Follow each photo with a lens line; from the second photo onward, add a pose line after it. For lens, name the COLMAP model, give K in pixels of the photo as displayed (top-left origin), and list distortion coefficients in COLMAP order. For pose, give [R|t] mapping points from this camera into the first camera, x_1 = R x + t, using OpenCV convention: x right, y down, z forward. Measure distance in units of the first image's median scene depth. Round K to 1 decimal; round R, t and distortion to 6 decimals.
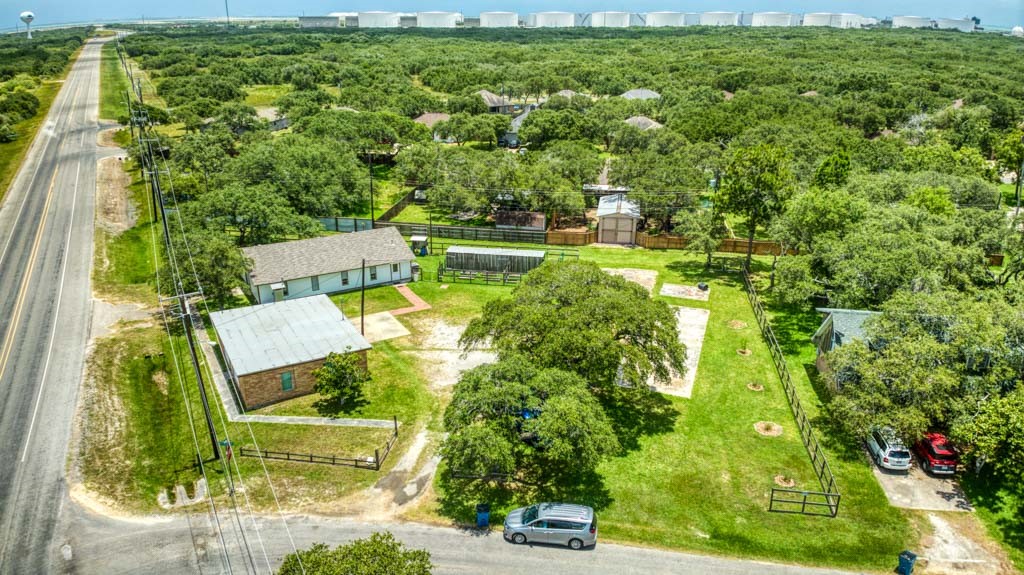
lens RADIAL K [[700.6, 0, 513.2], [0, 700.6, 292.2], [0, 0, 1]] dist [0.091413, -0.206001]
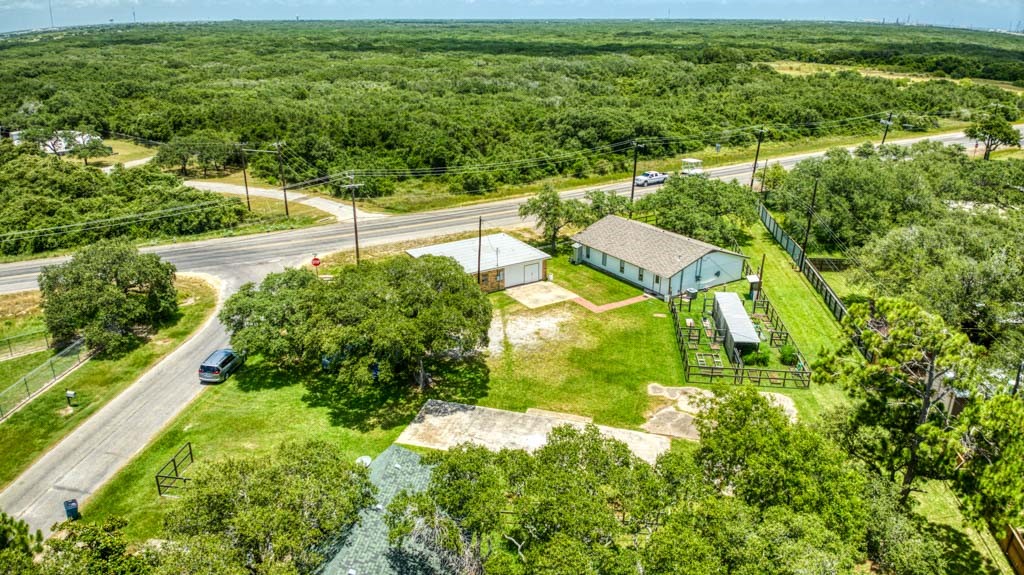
lens RADIAL K [[700.6, 0, 513.2], [0, 700.6, 292.2], [0, 0, 1]] dist [0.091413, -0.206001]
pose [[0.038781, 0.359116, -0.932487, 0.800517], [-0.363741, 0.874239, 0.321557, -0.282360], [0.930692, 0.326714, 0.164529, 0.723505]]
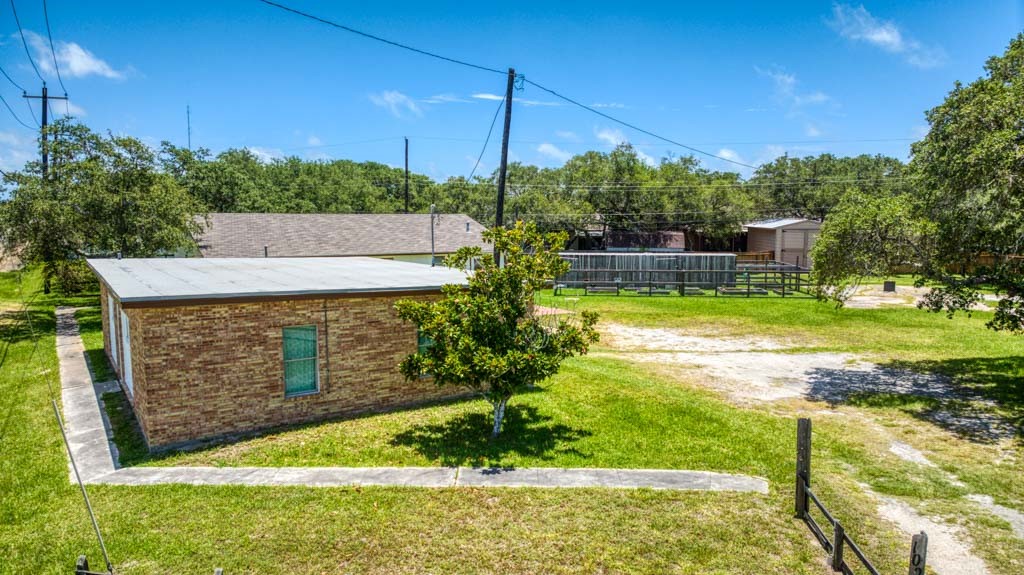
lens RADIAL K [[700.6, 0, 513.2], [0, 700.6, 292.2], [0, 0, 1]] dist [0.091413, -0.206001]
pose [[0.997953, -0.009492, 0.063242, -0.191810], [0.025926, 0.964061, -0.264414, 0.135737], [-0.058460, 0.265512, 0.962334, 0.540648]]
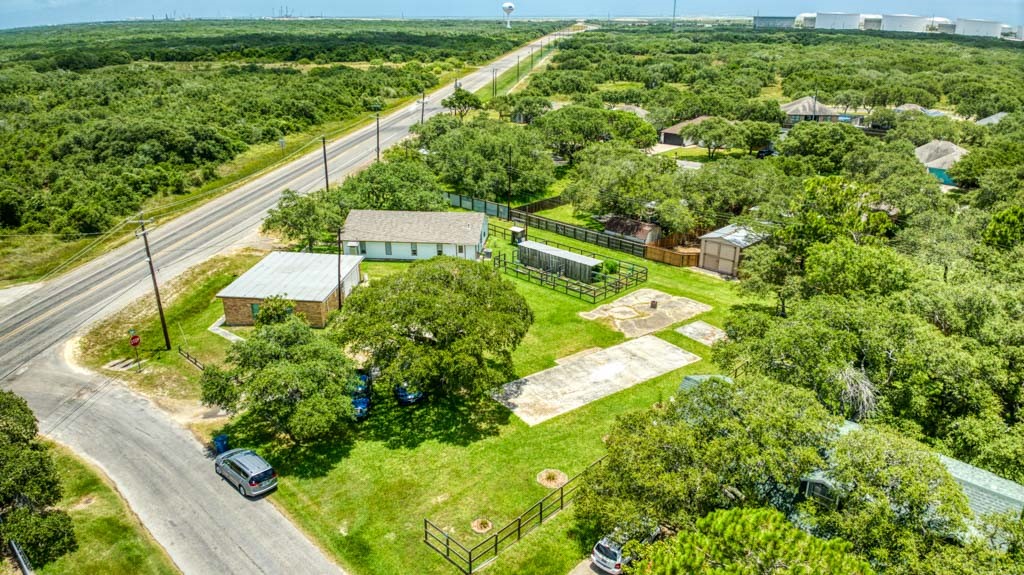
lens RADIAL K [[700.6, 0, 513.2], [0, 700.6, 292.2], [0, 0, 1]] dist [0.091413, -0.206001]
pose [[0.815865, 0.208318, -0.539414, 0.540850], [-0.208142, 0.976122, 0.062156, -0.059002], [0.539482, 0.061564, 0.839743, 0.153225]]
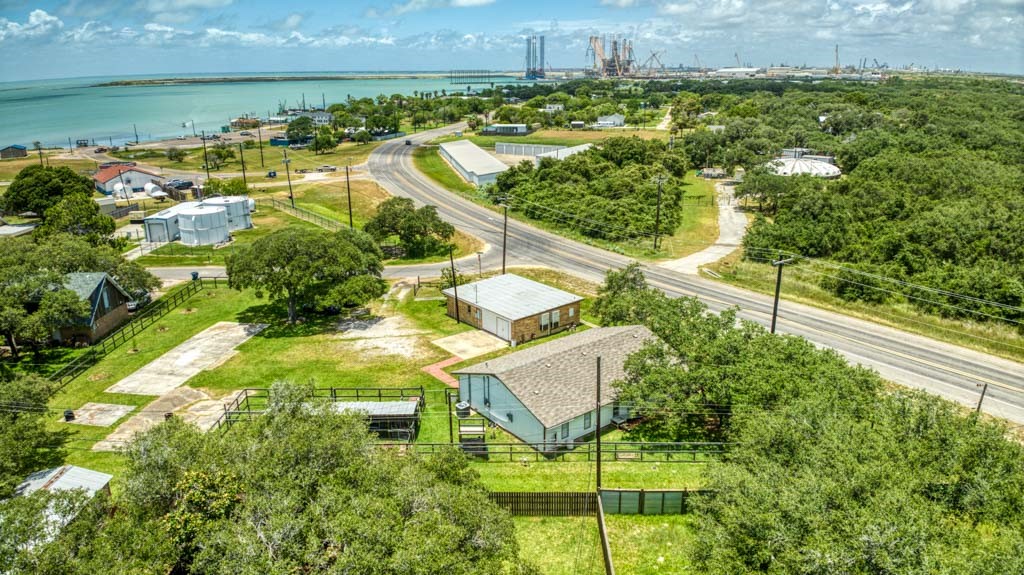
lens RADIAL K [[700.6, 0, 513.2], [0, 700.6, 292.2], [0, 0, 1]] dist [0.091413, -0.206001]
pose [[-0.989284, 0.049189, -0.137471, -0.118419], [-0.047919, 0.780001, 0.623941, -0.656310], [0.137919, 0.623842, -0.769285, 1.693564]]
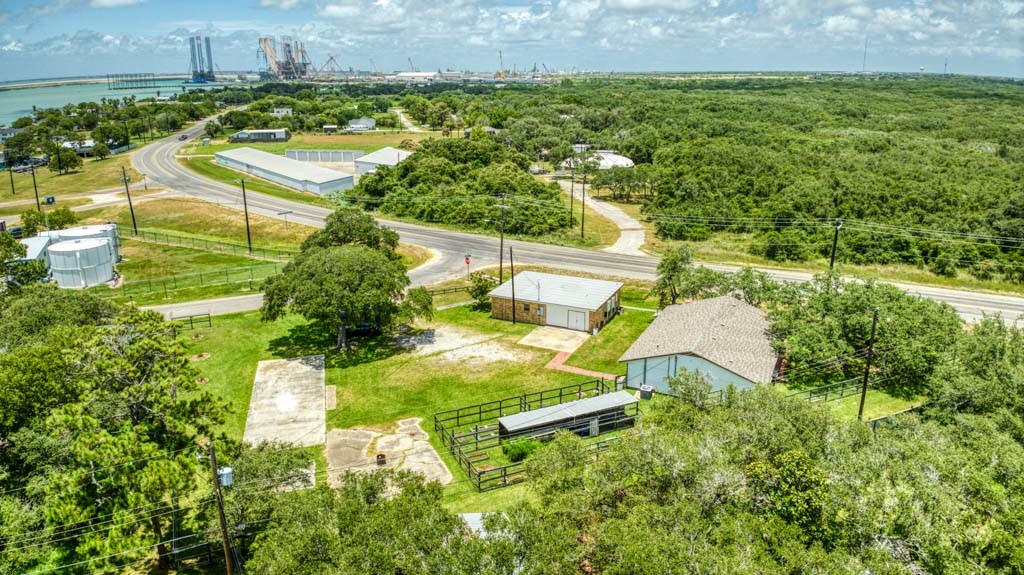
lens RADIAL K [[700.6, 0, 513.2], [0, 700.6, 292.2], [0, 0, 1]] dist [0.091413, -0.206001]
pose [[-0.831552, 0.168038, -0.529419, 0.407667], [-0.199698, 0.798963, 0.567255, -0.595798], [0.518307, 0.577426, -0.630823, 1.534123]]
